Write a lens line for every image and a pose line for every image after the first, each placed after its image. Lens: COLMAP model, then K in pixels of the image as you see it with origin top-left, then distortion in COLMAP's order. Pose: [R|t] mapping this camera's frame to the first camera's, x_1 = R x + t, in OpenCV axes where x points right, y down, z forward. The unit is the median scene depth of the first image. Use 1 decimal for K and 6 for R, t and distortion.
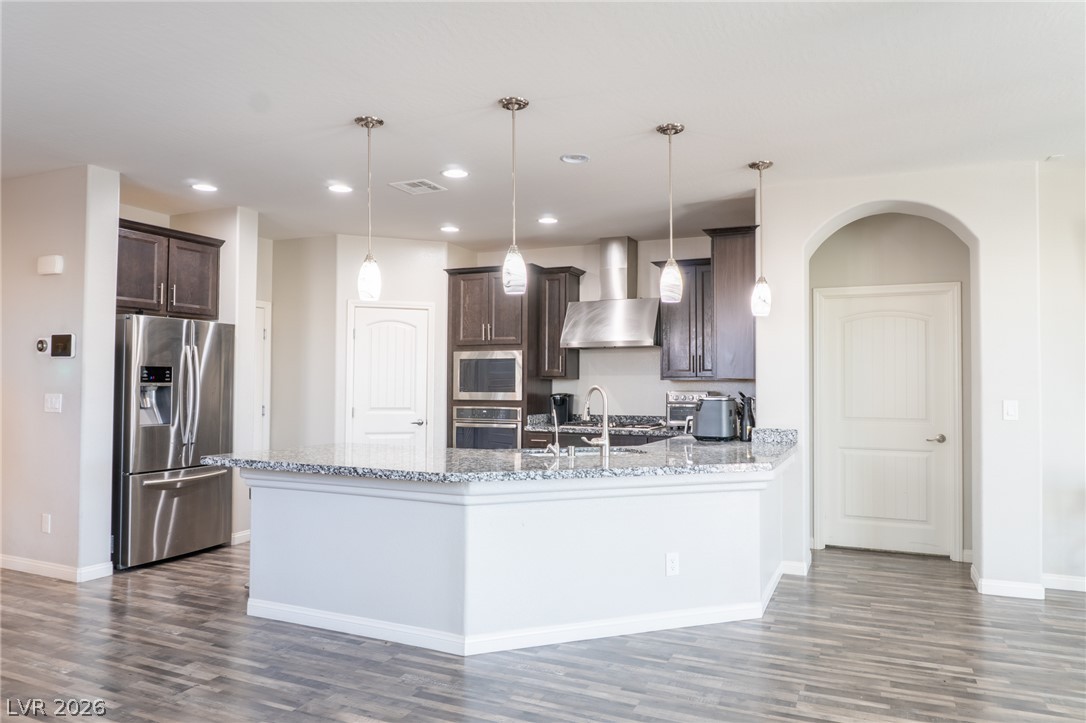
lens RADIAL K [[729.5, 0, 544.5], [0, 729.5, 368.7], [0, 0, 1]] dist [-0.017991, 0.000779]
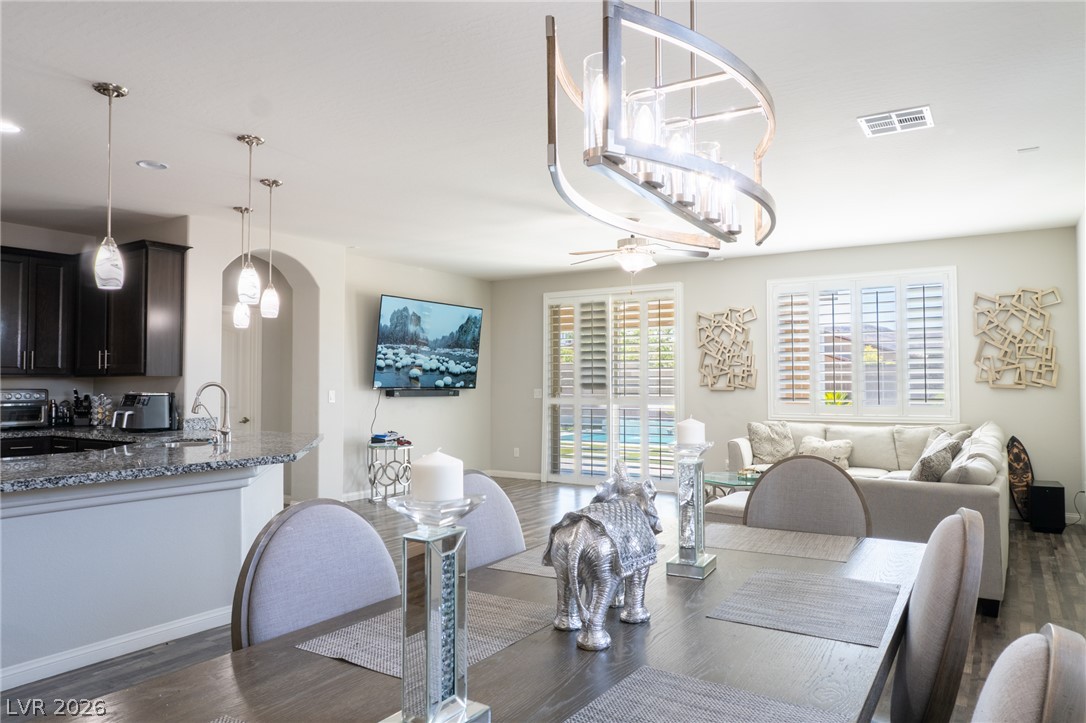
lens RADIAL K [[729.5, 0, 545.4], [0, 729.5, 359.0], [0, 0, 1]] dist [-0.017991, 0.000779]
pose [[0.165491, 0.022566, 0.985953, -1.083674], [-0.012559, 0.999705, -0.020772, 0.004122], [-0.986131, -0.008945, 0.165725, 0.325754]]
